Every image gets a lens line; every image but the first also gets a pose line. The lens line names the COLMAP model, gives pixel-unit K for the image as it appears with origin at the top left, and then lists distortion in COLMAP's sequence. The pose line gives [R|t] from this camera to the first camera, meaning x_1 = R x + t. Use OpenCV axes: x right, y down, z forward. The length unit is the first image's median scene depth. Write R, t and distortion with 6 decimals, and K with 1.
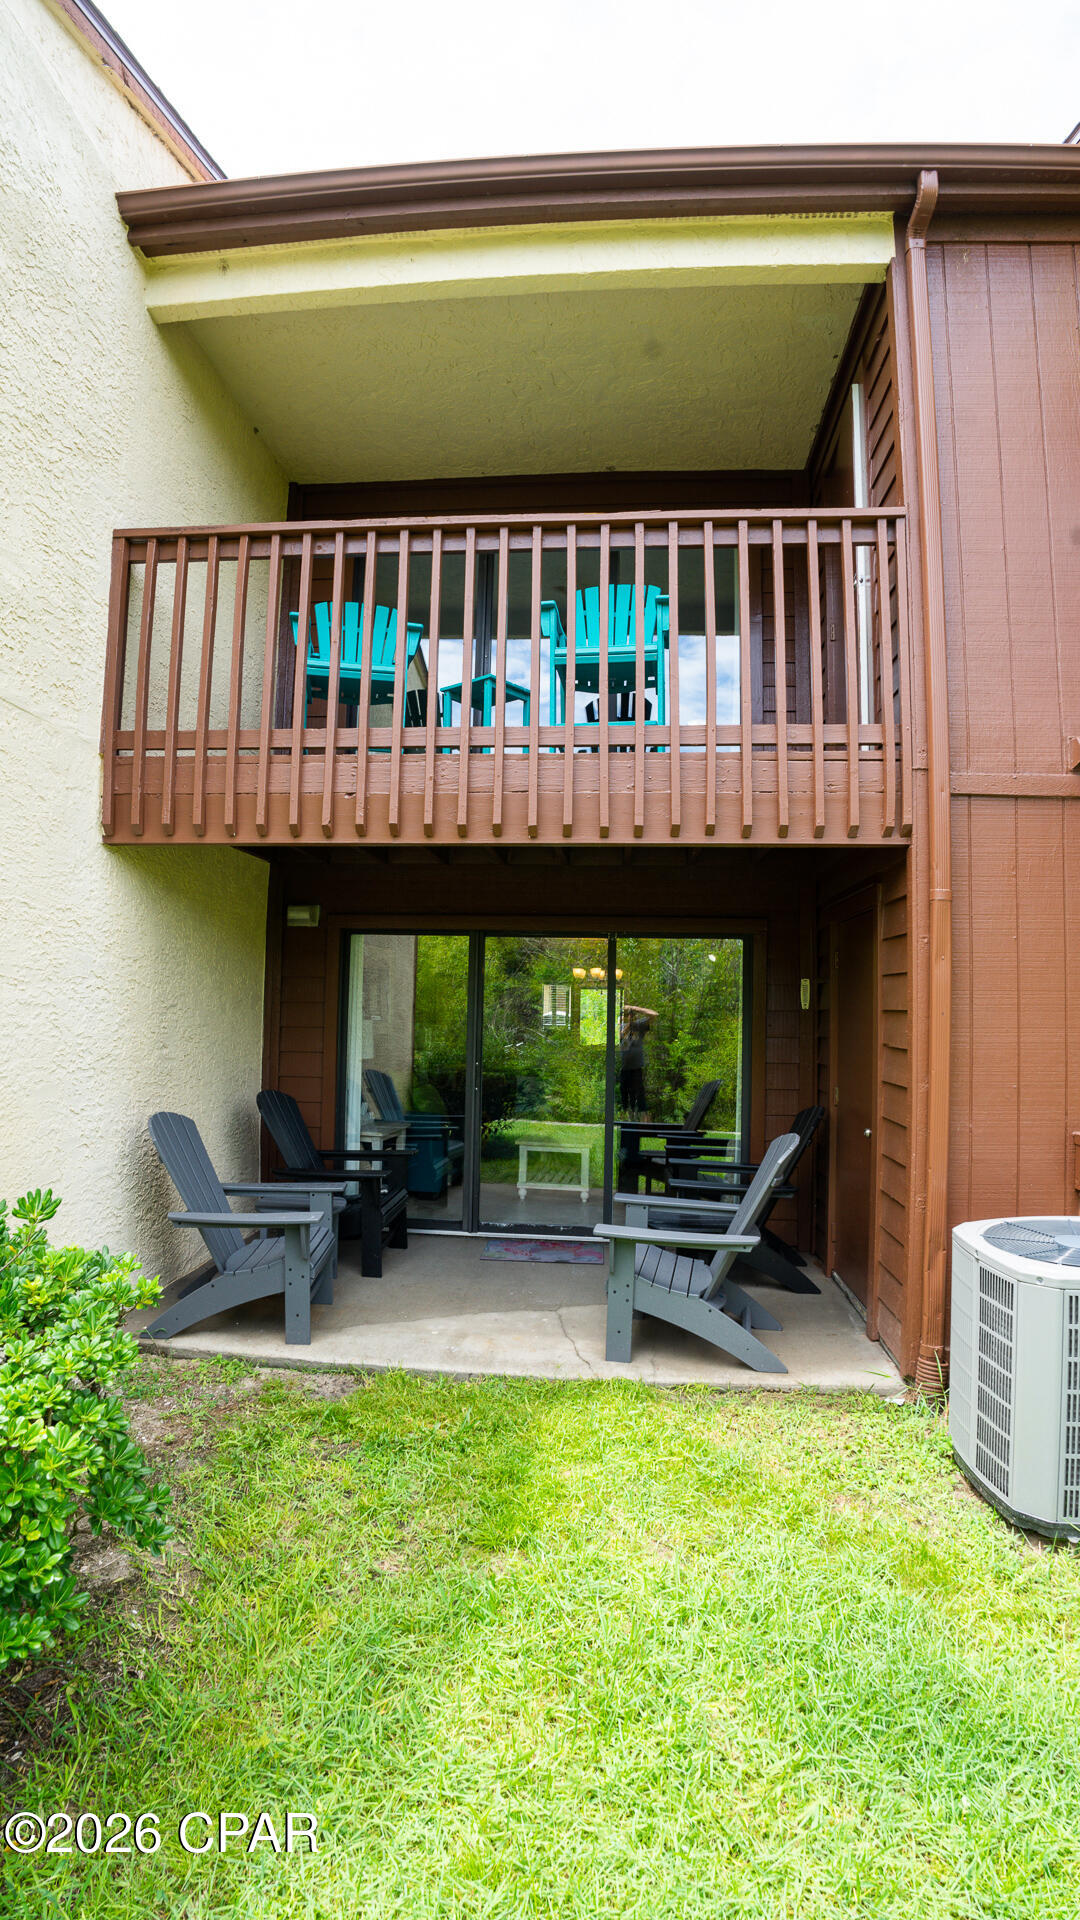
lens RADIAL K [[925.7, 0, 540.0], [0, 925.7, 960.0], [0, 0, 1]] dist [-0.099689, 0.022876]
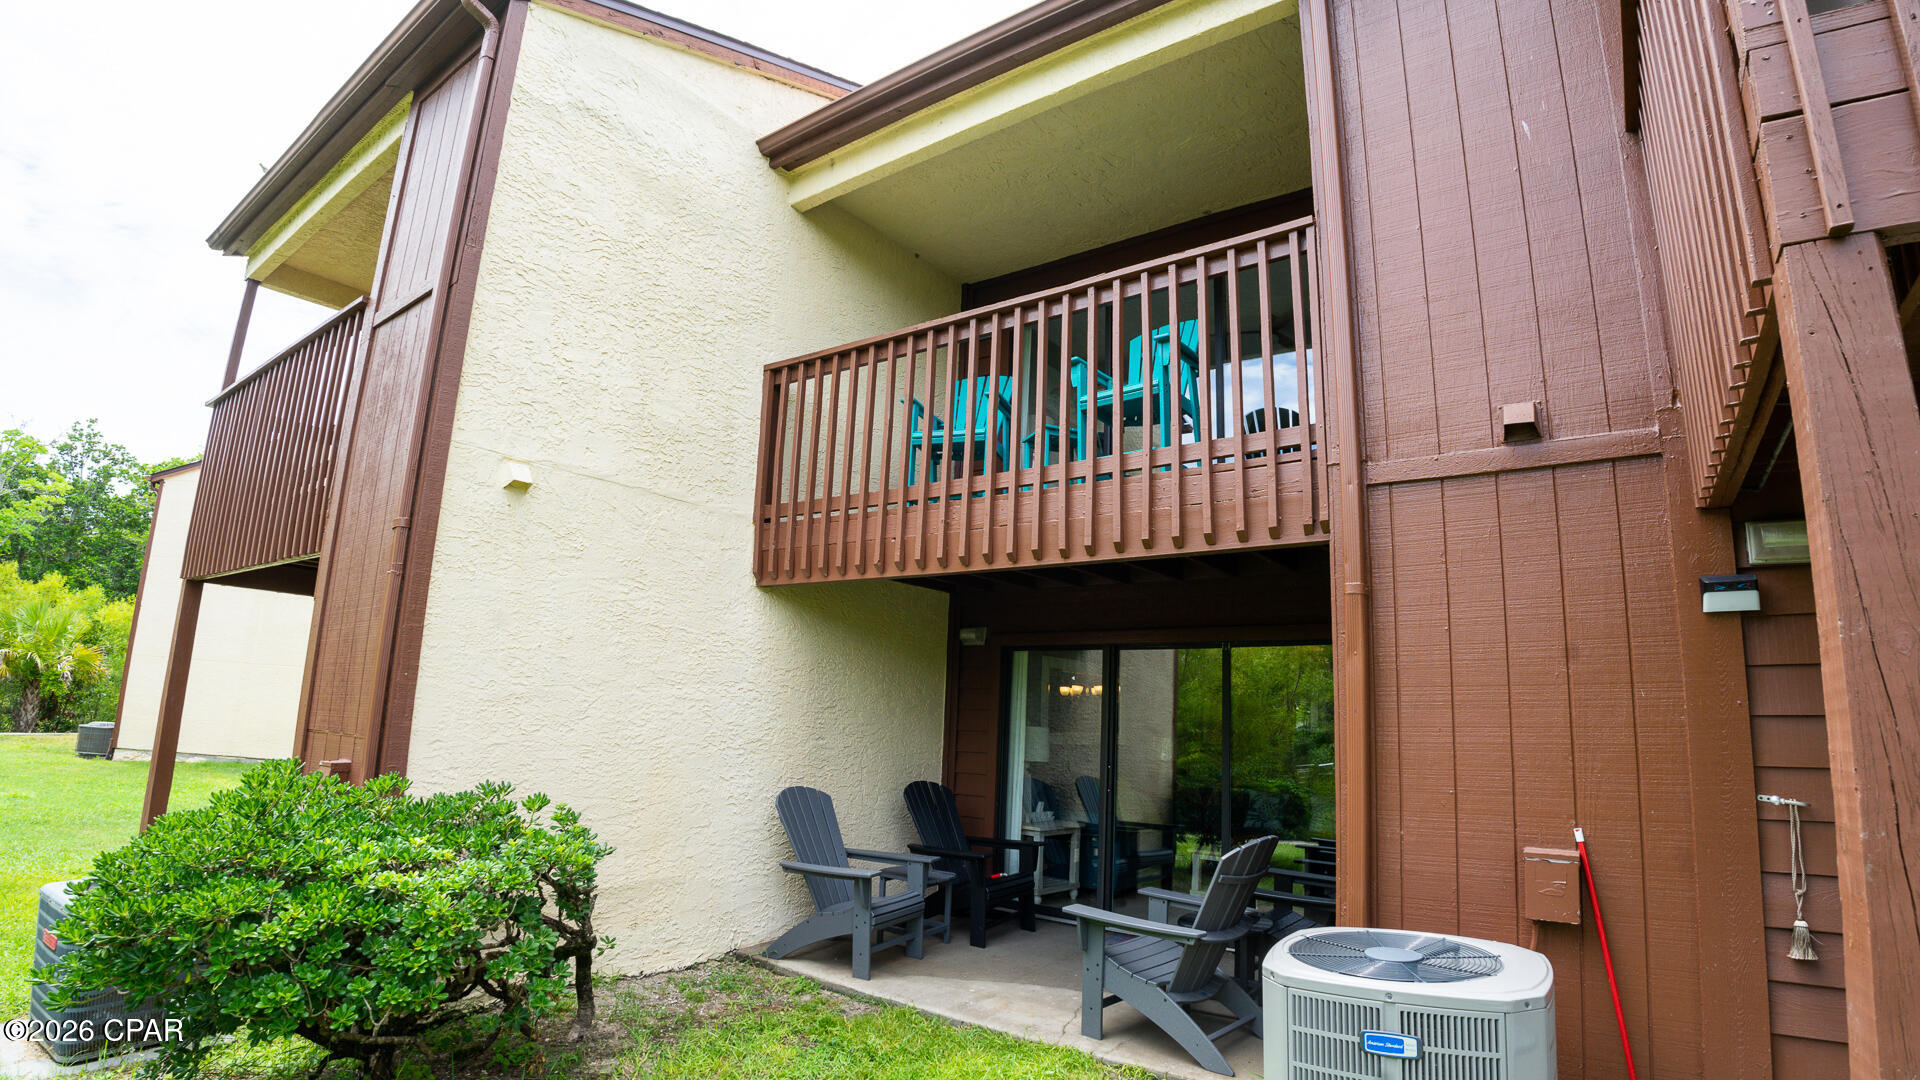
lens RADIAL K [[925.7, 0, 947.3], [0, 925.7, 540.5], [0, 0, 1]] dist [-0.099689, 0.022876]
pose [[0.850916, -0.084989, -0.518380, 0.515576], [0.006224, 0.988387, -0.151831, 0.020432], [0.525264, 0.125969, 0.841564, -0.053650]]
